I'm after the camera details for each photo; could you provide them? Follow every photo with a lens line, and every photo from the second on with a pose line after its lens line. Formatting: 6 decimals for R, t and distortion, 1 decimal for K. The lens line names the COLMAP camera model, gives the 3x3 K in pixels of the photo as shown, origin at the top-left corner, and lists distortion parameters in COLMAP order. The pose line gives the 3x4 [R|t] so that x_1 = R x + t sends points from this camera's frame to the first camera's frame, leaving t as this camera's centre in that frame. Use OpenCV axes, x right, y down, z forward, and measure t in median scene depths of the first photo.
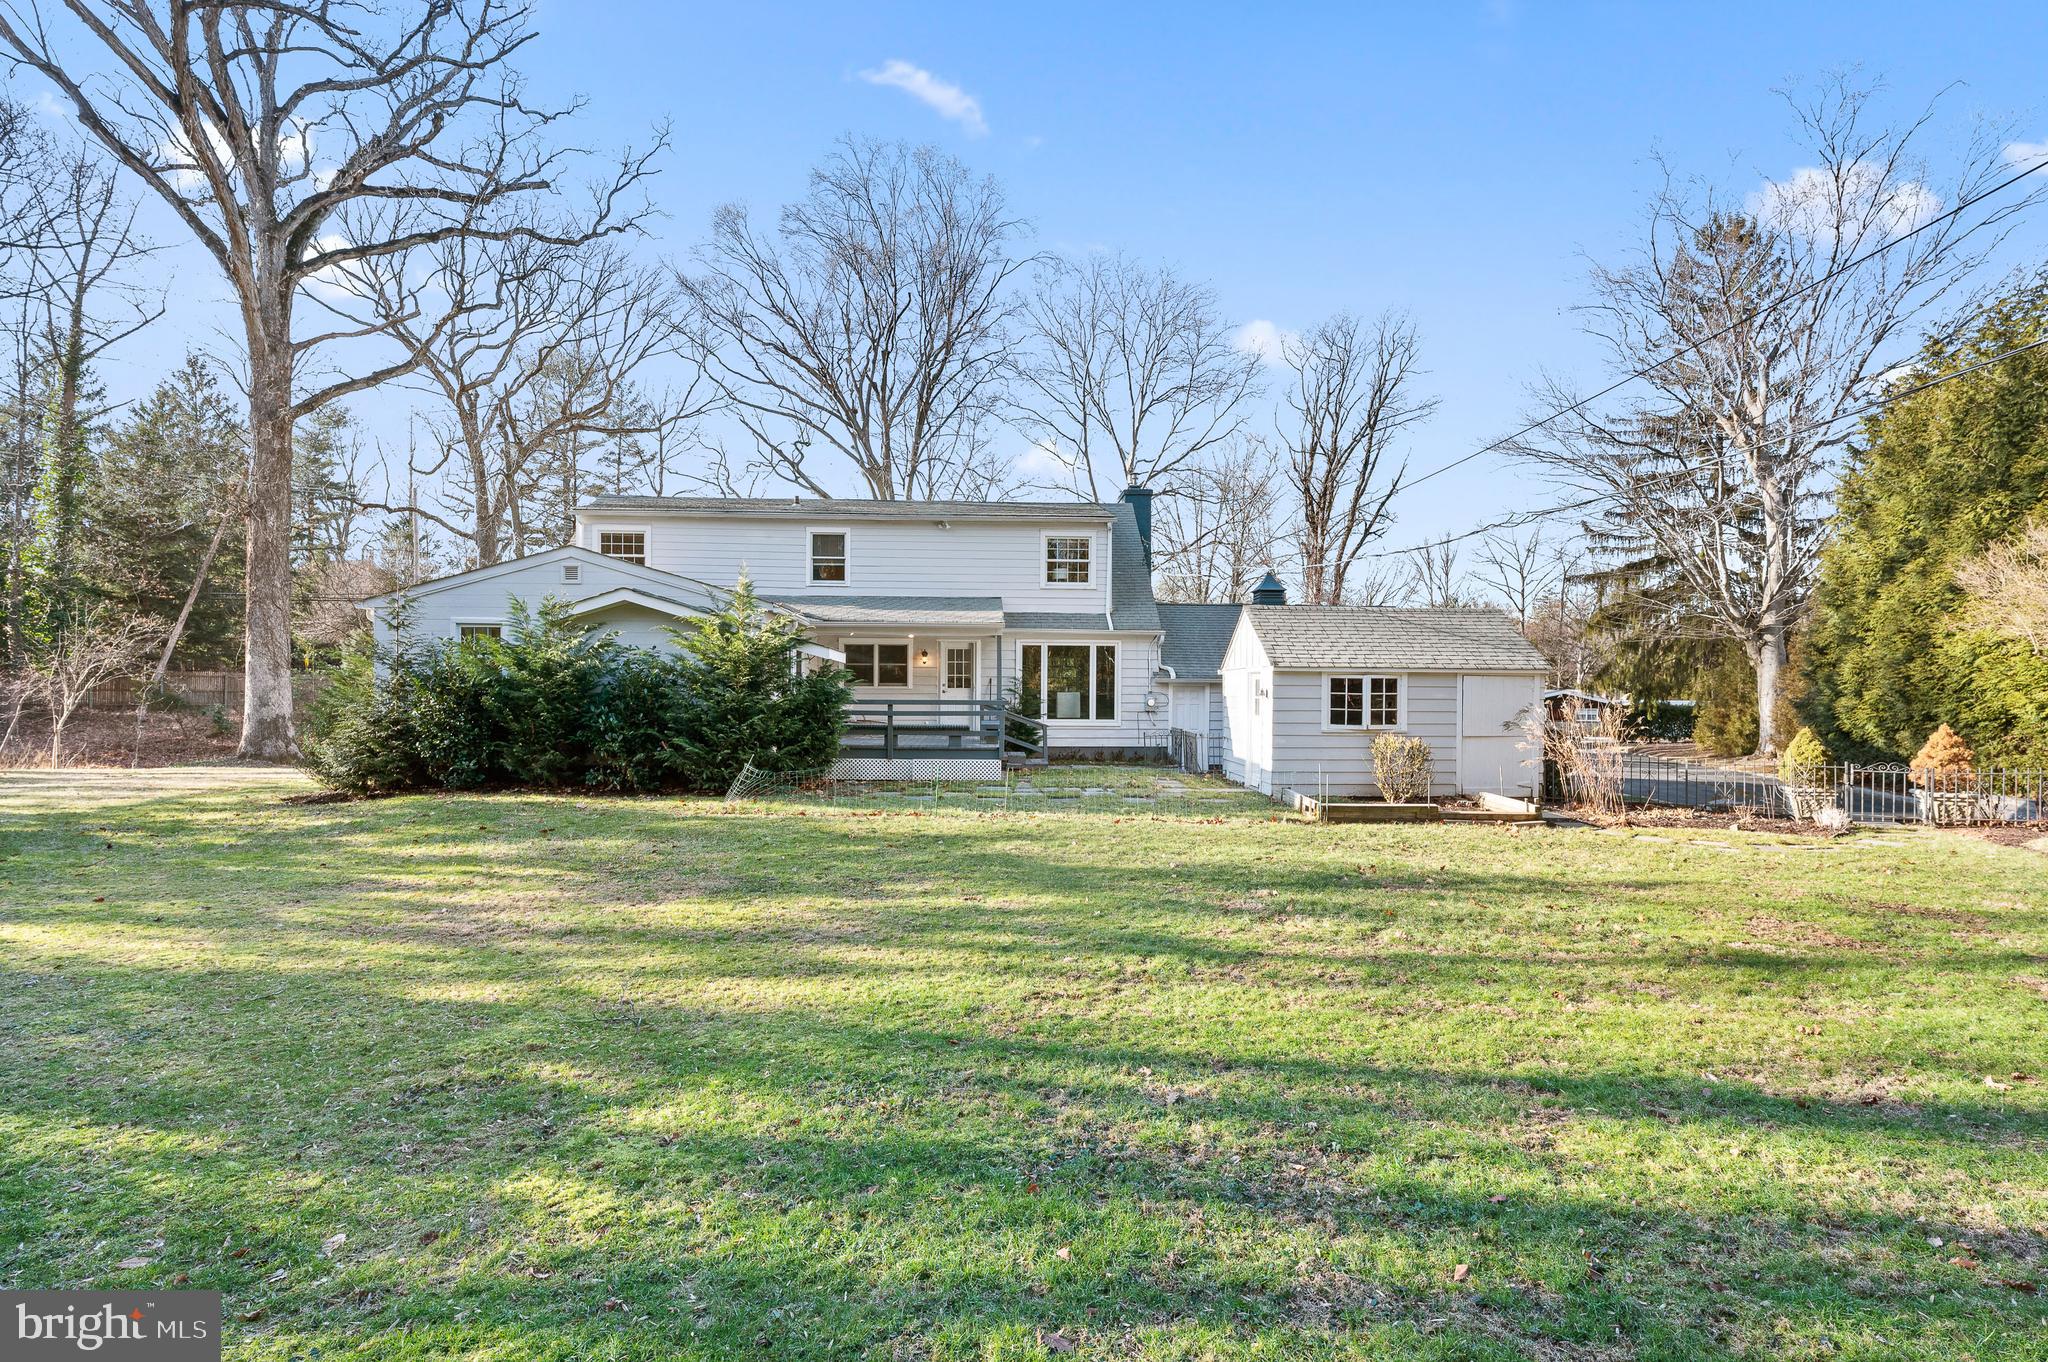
lens RADIAL K [[965.5, 0, 1024.0], [0, 965.5, 681.0], [0, 0, 1]] dist [0.014446, -0.001323]
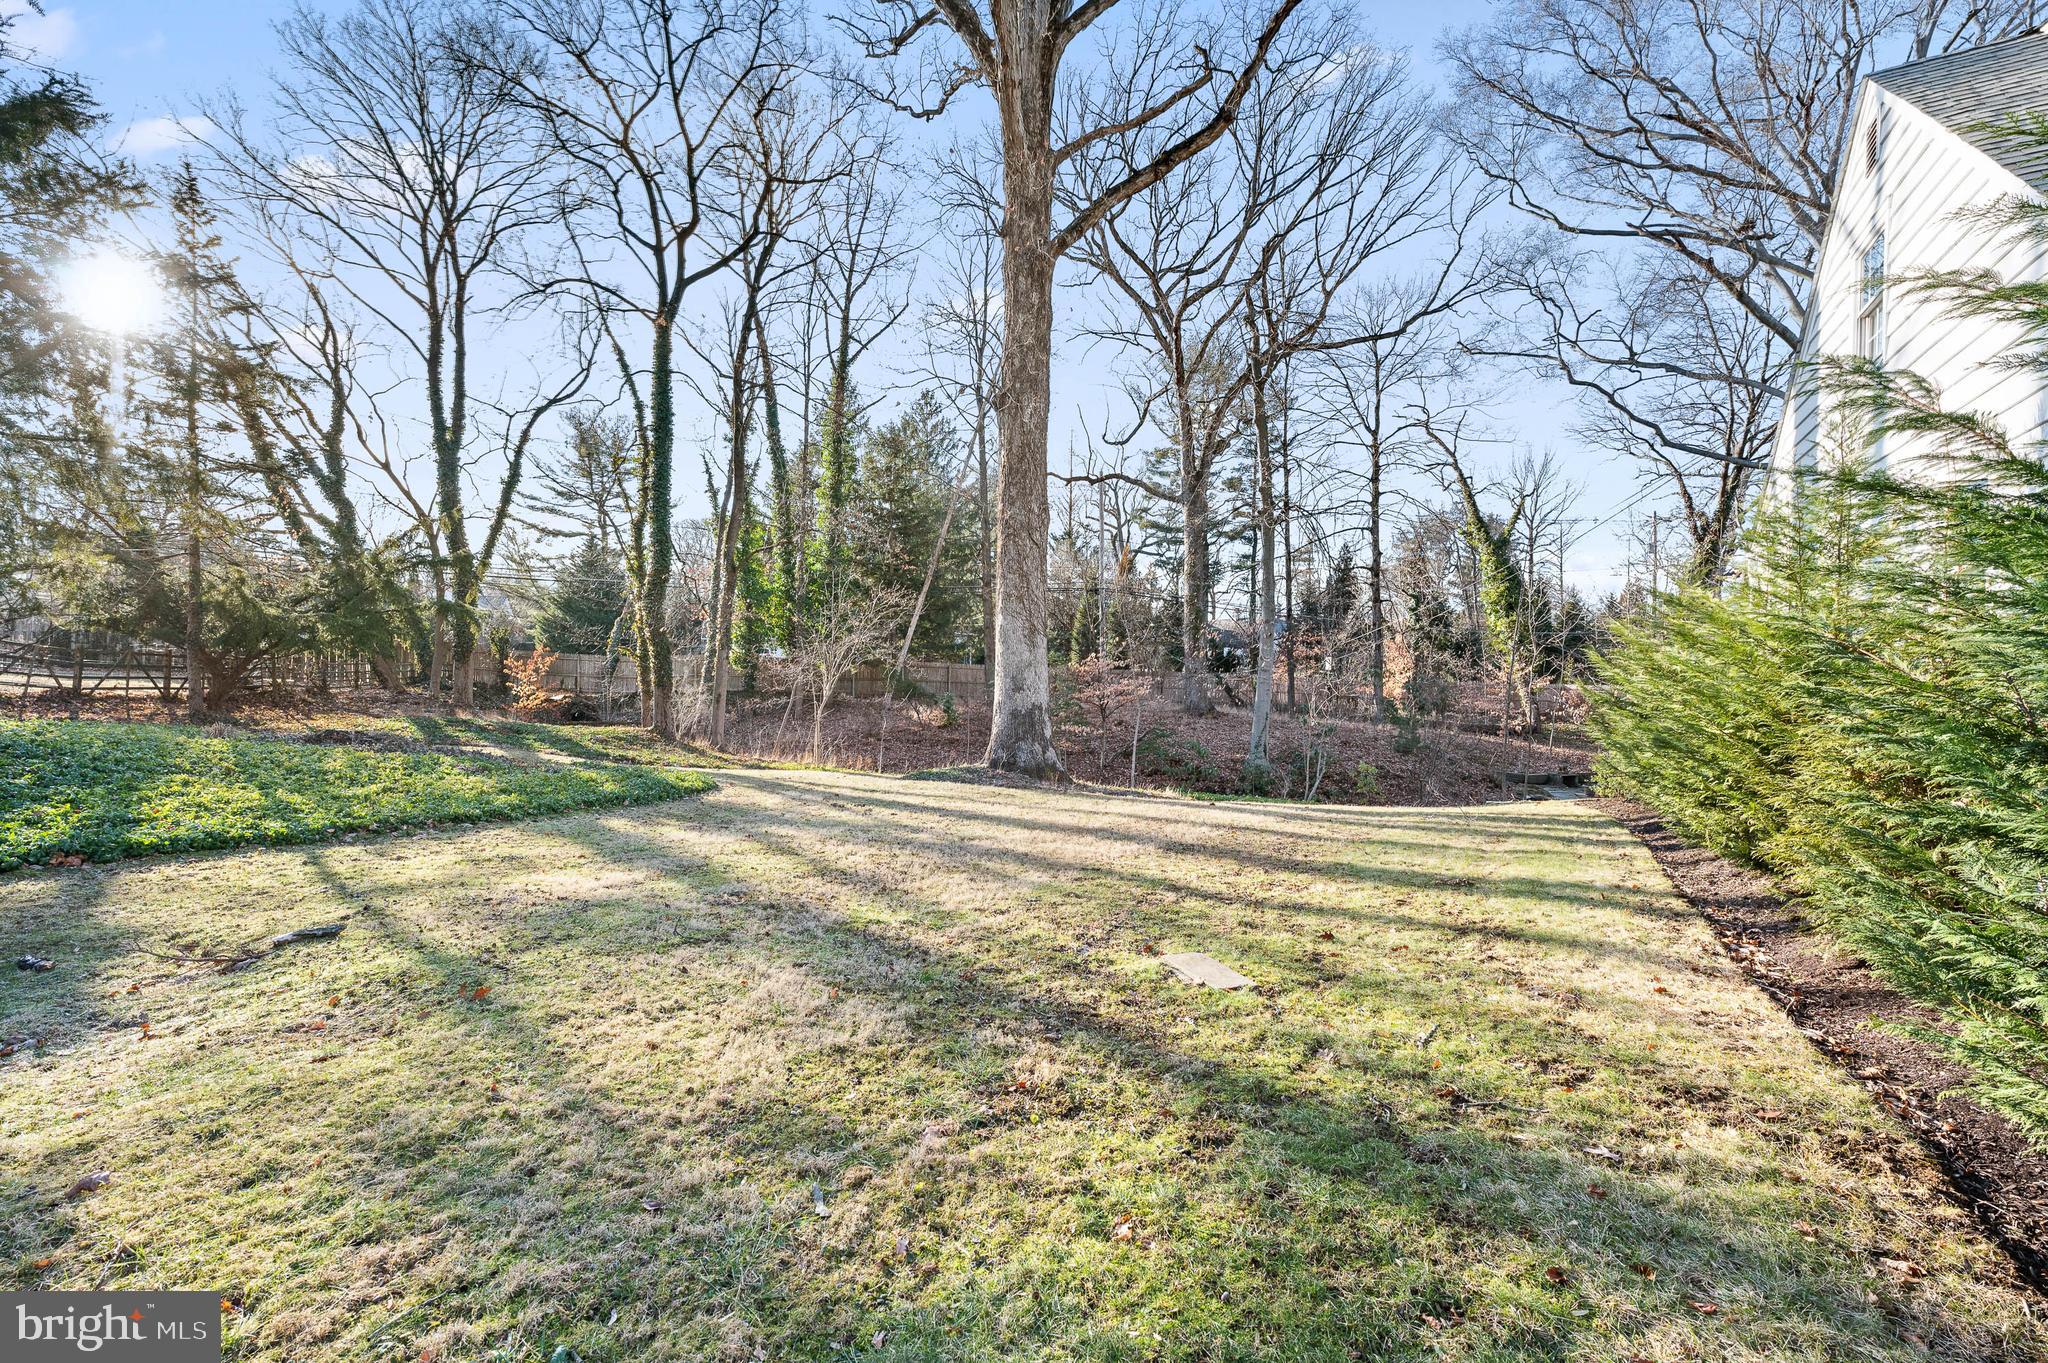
lens RADIAL K [[822.8, 0, 1024.0], [0, 822.8, 681.5], [0, 0, 1]] dist [0.000294, 0.000150]
pose [[0.837823, -0.000685, -0.545942, -0.333137], [-0.001055, 0.999995, -0.002874, 0.014901], [0.545941, 0.002984, 0.837818, 0.374819]]
